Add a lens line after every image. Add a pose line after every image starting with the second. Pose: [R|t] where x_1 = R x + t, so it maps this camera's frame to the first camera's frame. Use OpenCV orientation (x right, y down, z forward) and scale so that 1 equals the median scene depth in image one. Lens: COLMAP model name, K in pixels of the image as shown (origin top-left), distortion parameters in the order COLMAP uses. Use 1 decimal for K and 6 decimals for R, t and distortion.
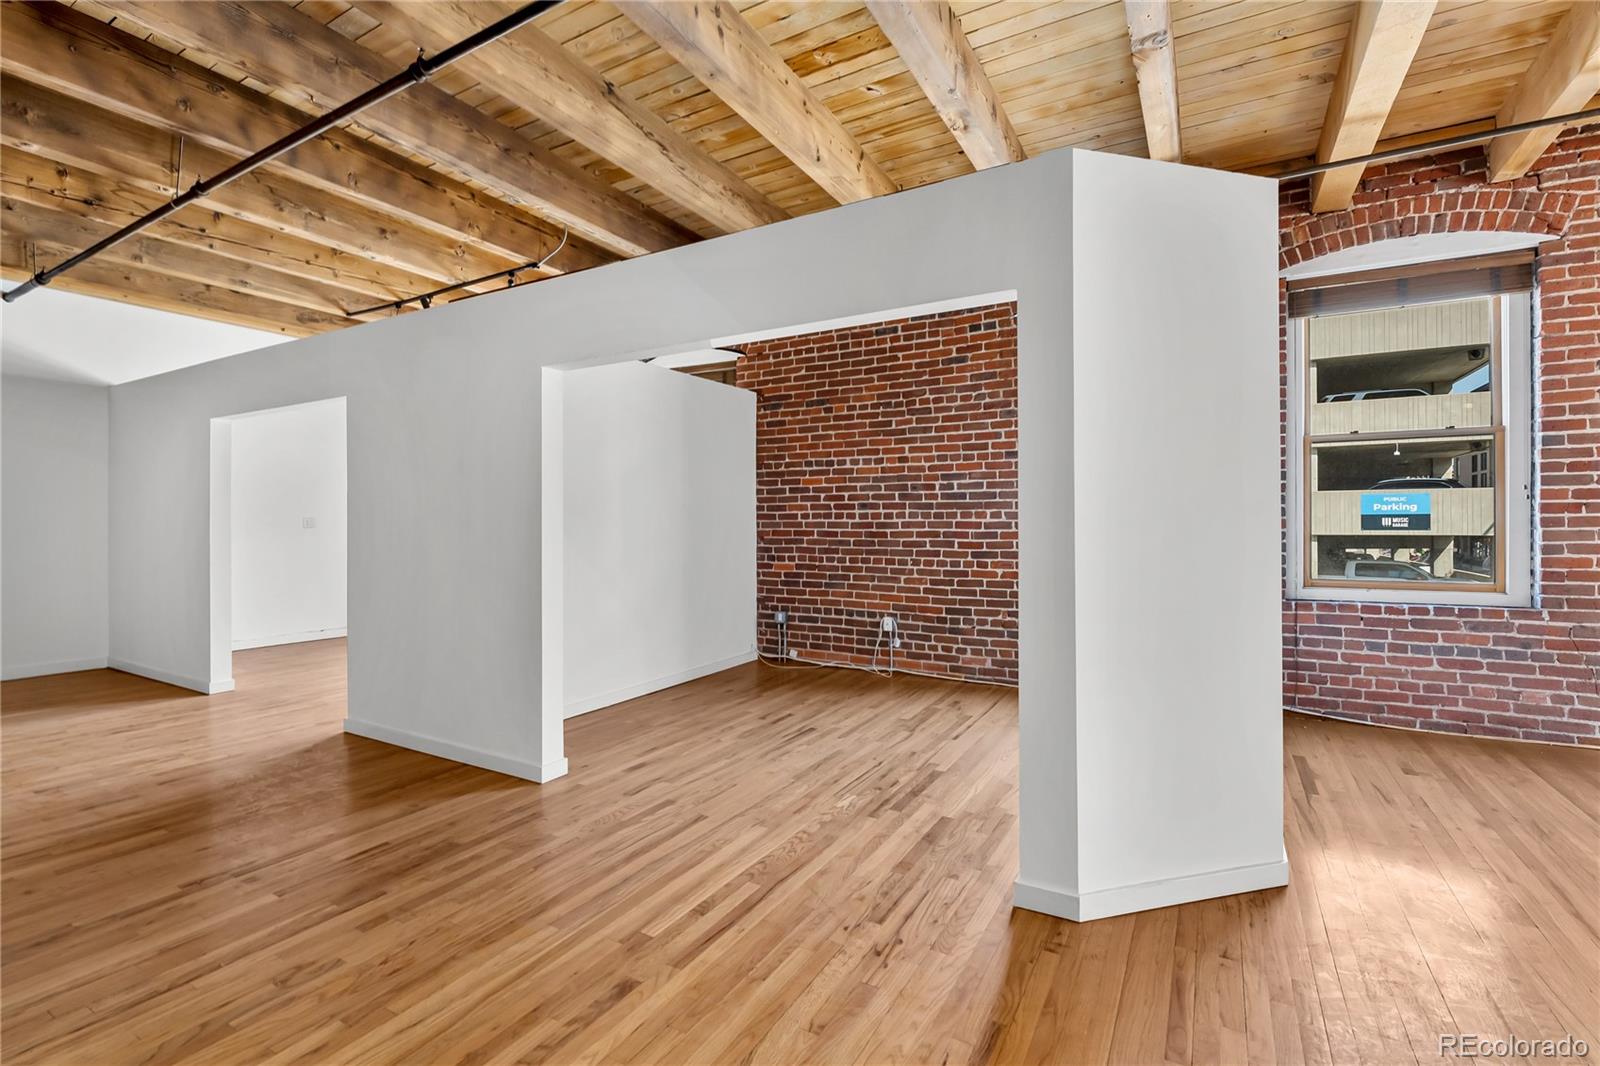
lens RADIAL K [[714.9, 0, 800.8], [0, 714.9, 522.2], [0, 0, 1]] dist [-0.002823, -0.003818]
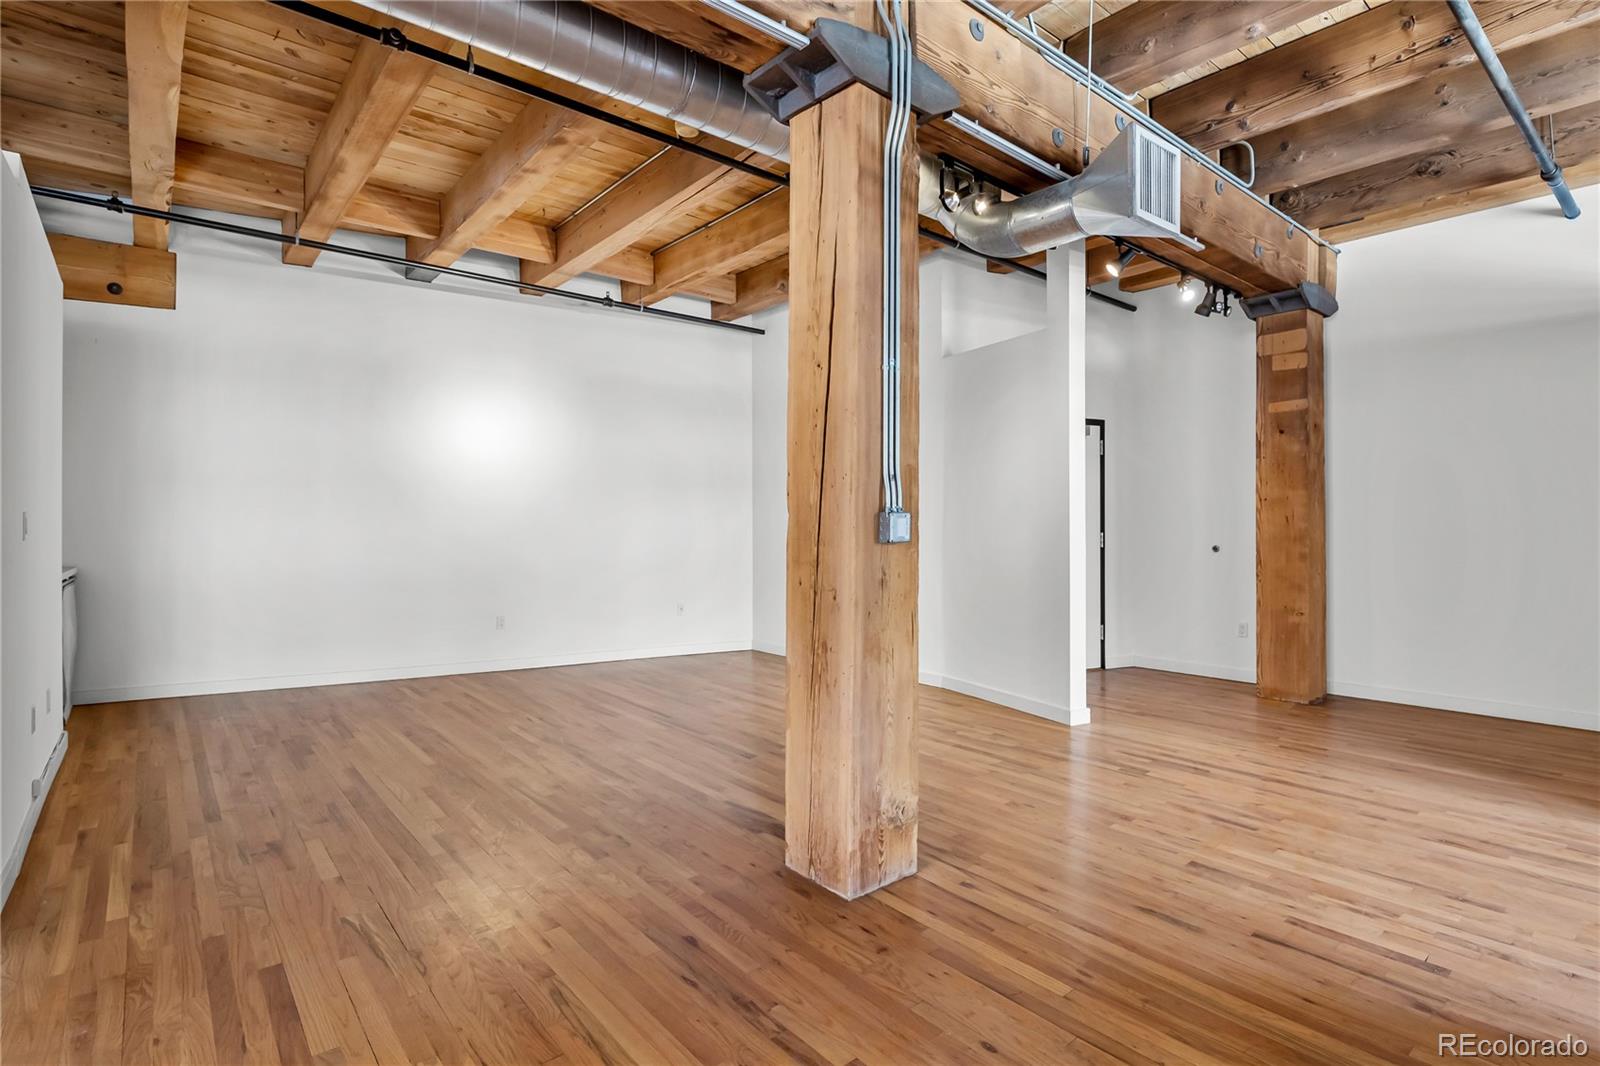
lens RADIAL K [[789.3, 0, 800.0], [0, 789.3, 533.0], [0, 0, 1]] dist [-0.002022, -0.000937]
pose [[-0.347681, 0.012025, -0.937536, -0.072786], [0.002946, 0.999927, 0.011733, 0.003972], [0.937608, 0.001317, -0.347691, 0.530489]]
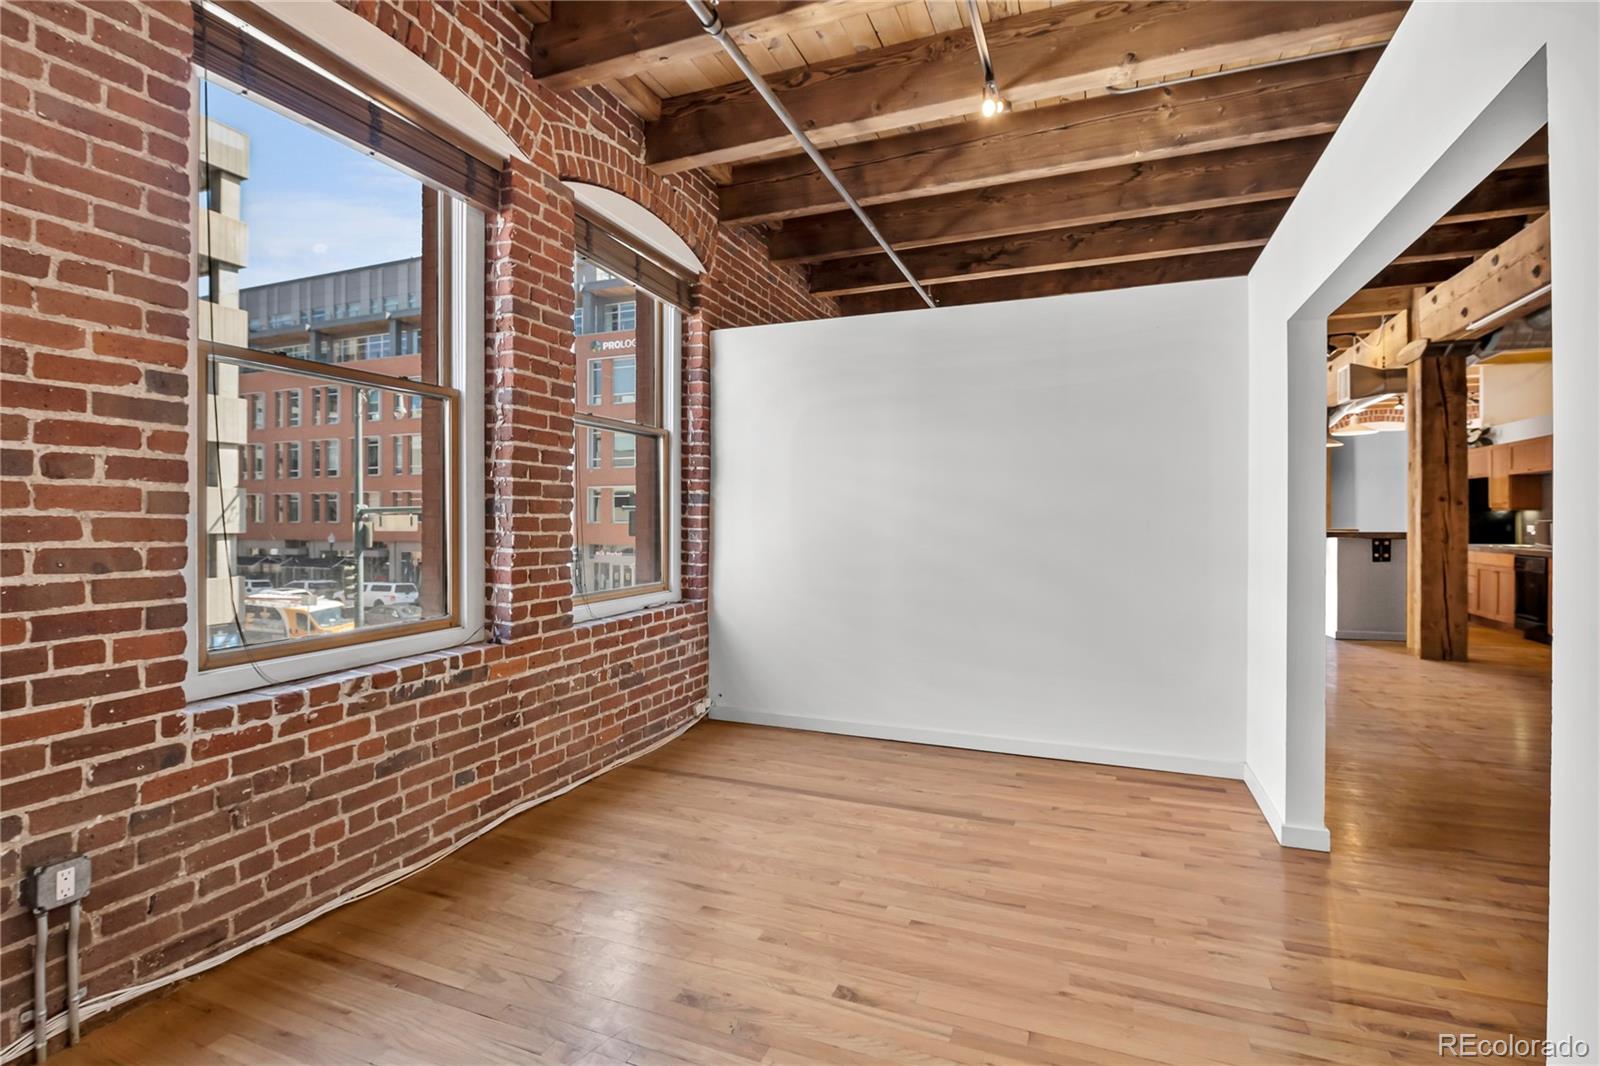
lens RADIAL K [[747.3, 0, 799.5], [0, 747.3, 521.1], [0, 0, 1]] dist [-0.001334, -0.007858]
pose [[-0.141630, -0.001879, 0.989918, -0.939640], [0.000178, 0.999998, 0.001924, 0.000563], [-0.989920, 0.000449, -0.141629, 1.195231]]
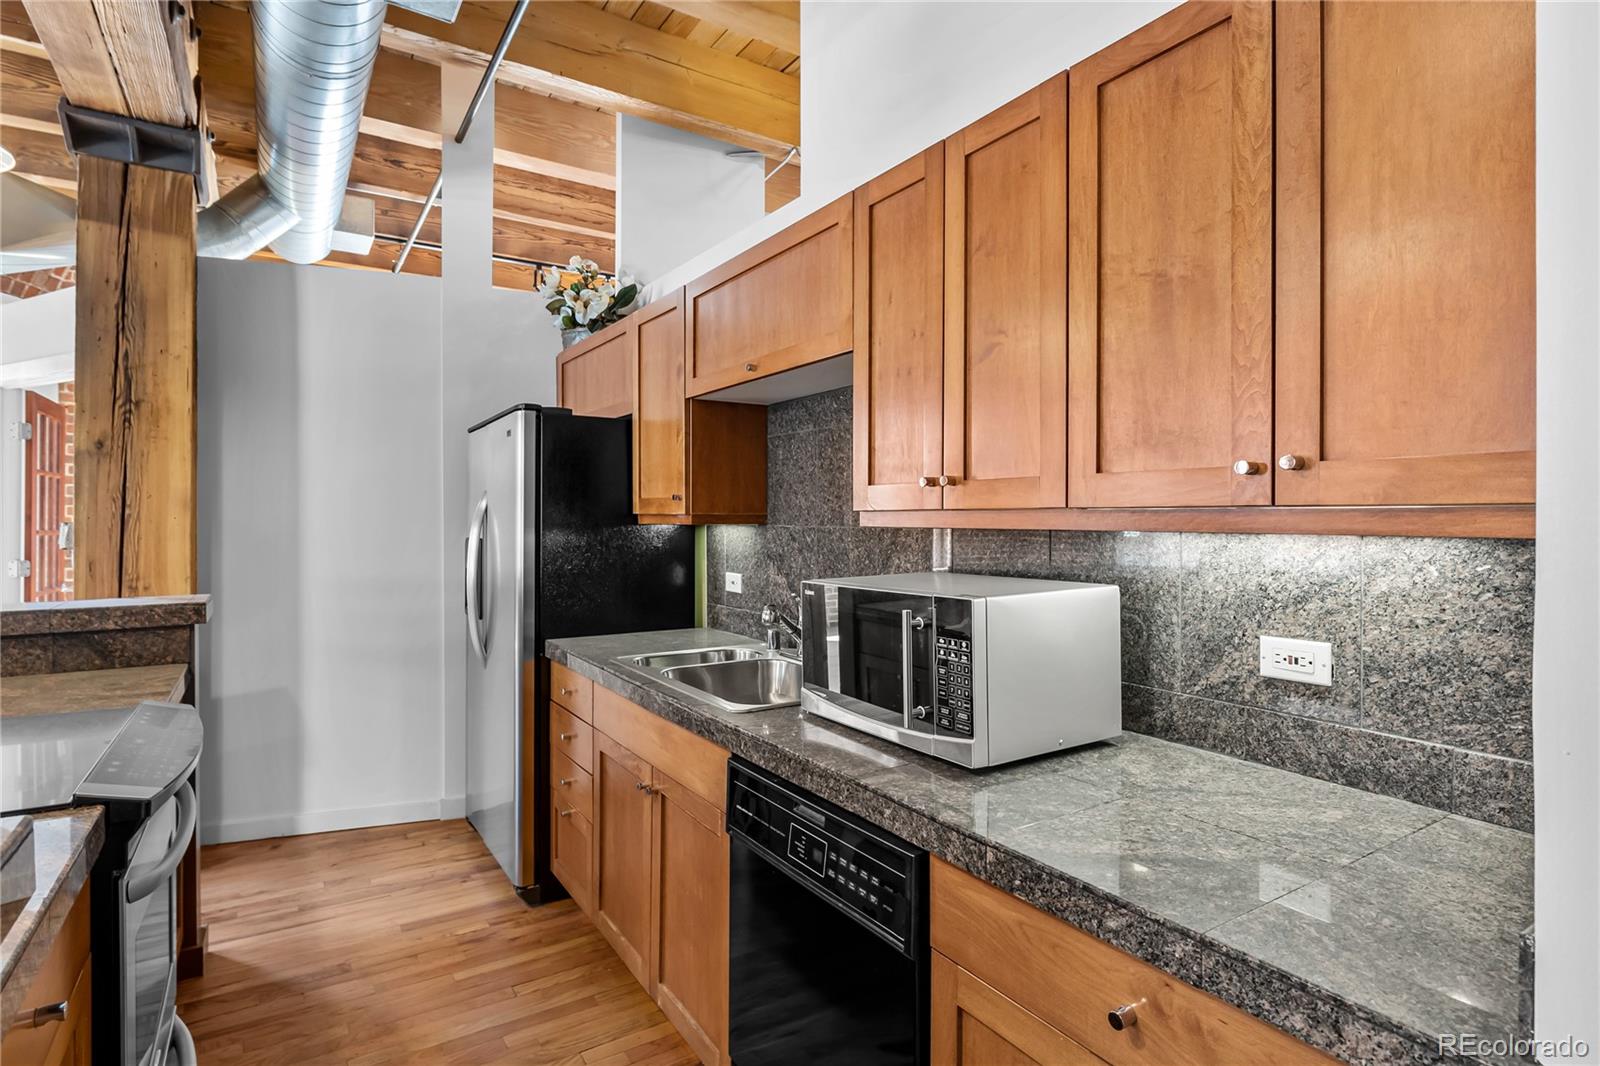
lens RADIAL K [[823.3, 0, 802.6], [0, 823.3, 517.4], [0, 0, 1]] dist [-0.002242, -0.001064]
pose [[-0.887275, 0.002159, 0.461237, 0.070876], [-0.000561, 0.999983, -0.005760, -0.020011], [-0.461241, -0.005370, -0.887259, -0.057412]]
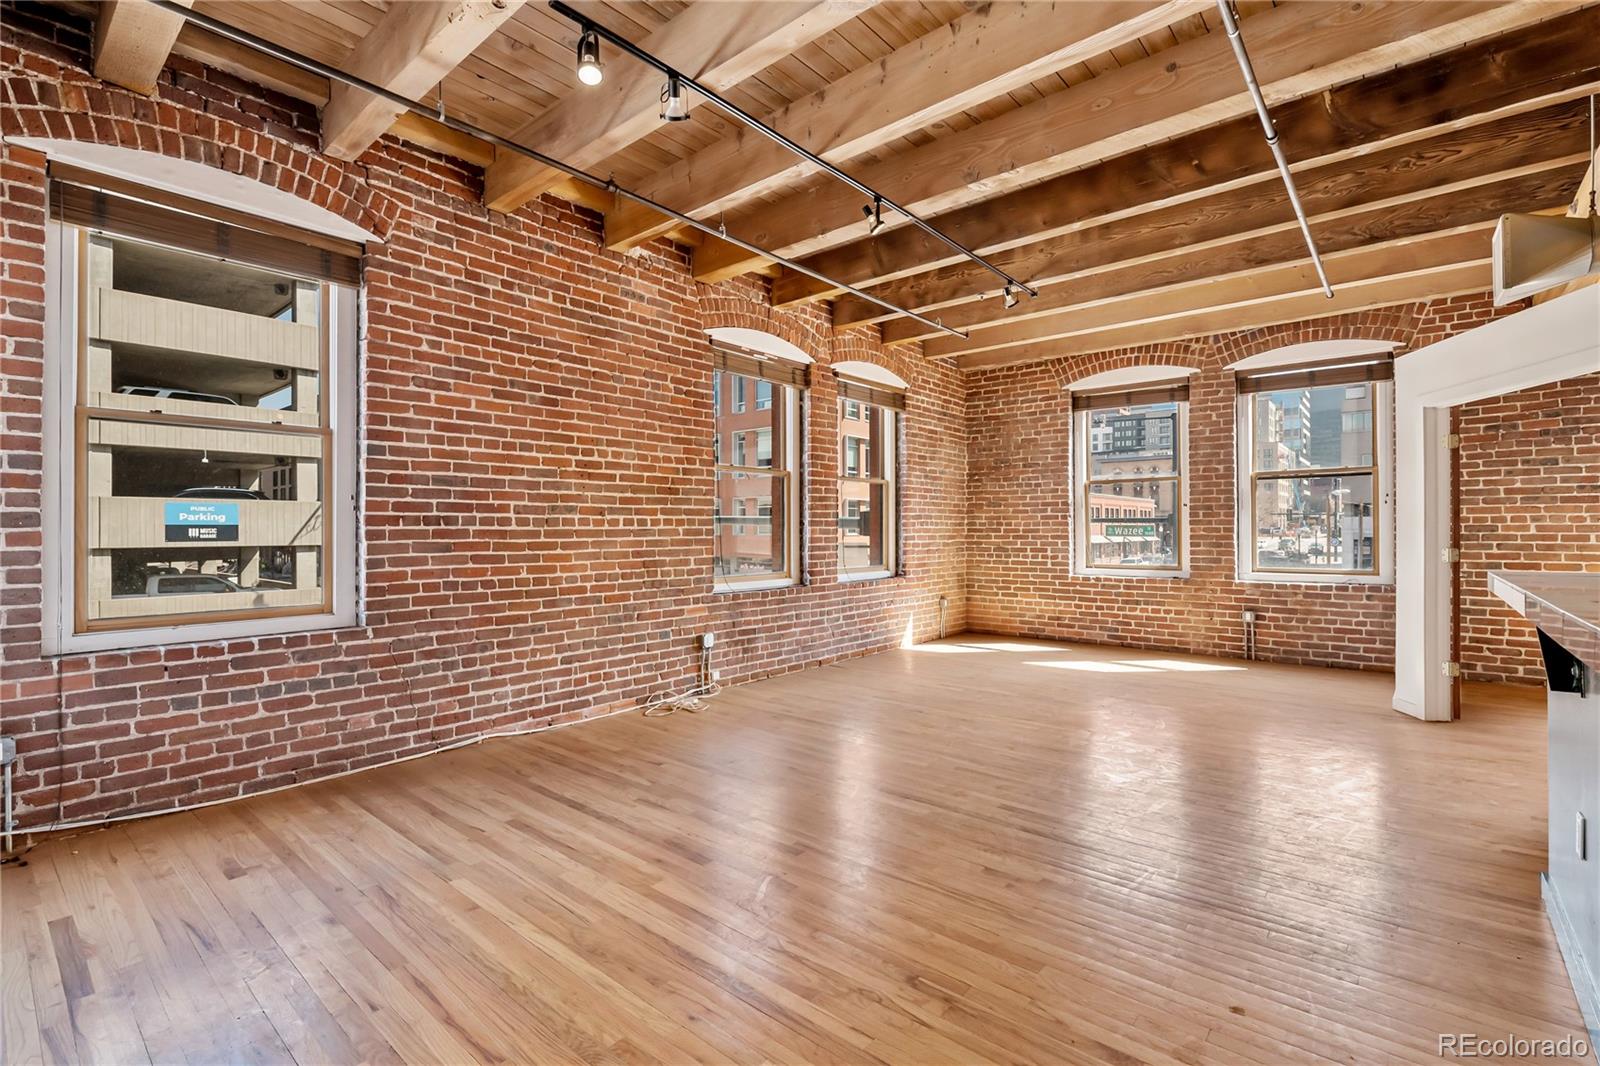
lens RADIAL K [[724.8, 0, 804.3], [0, 724.8, 529.1], [0, 0, 1]] dist [-0.000013, -0.004281]
pose [[0.179468, 0.004184, 0.983755, 0.138106], [0.000869, 0.999990, -0.004411, -0.002439], [-0.983763, 0.001647, 0.179462, 0.175711]]
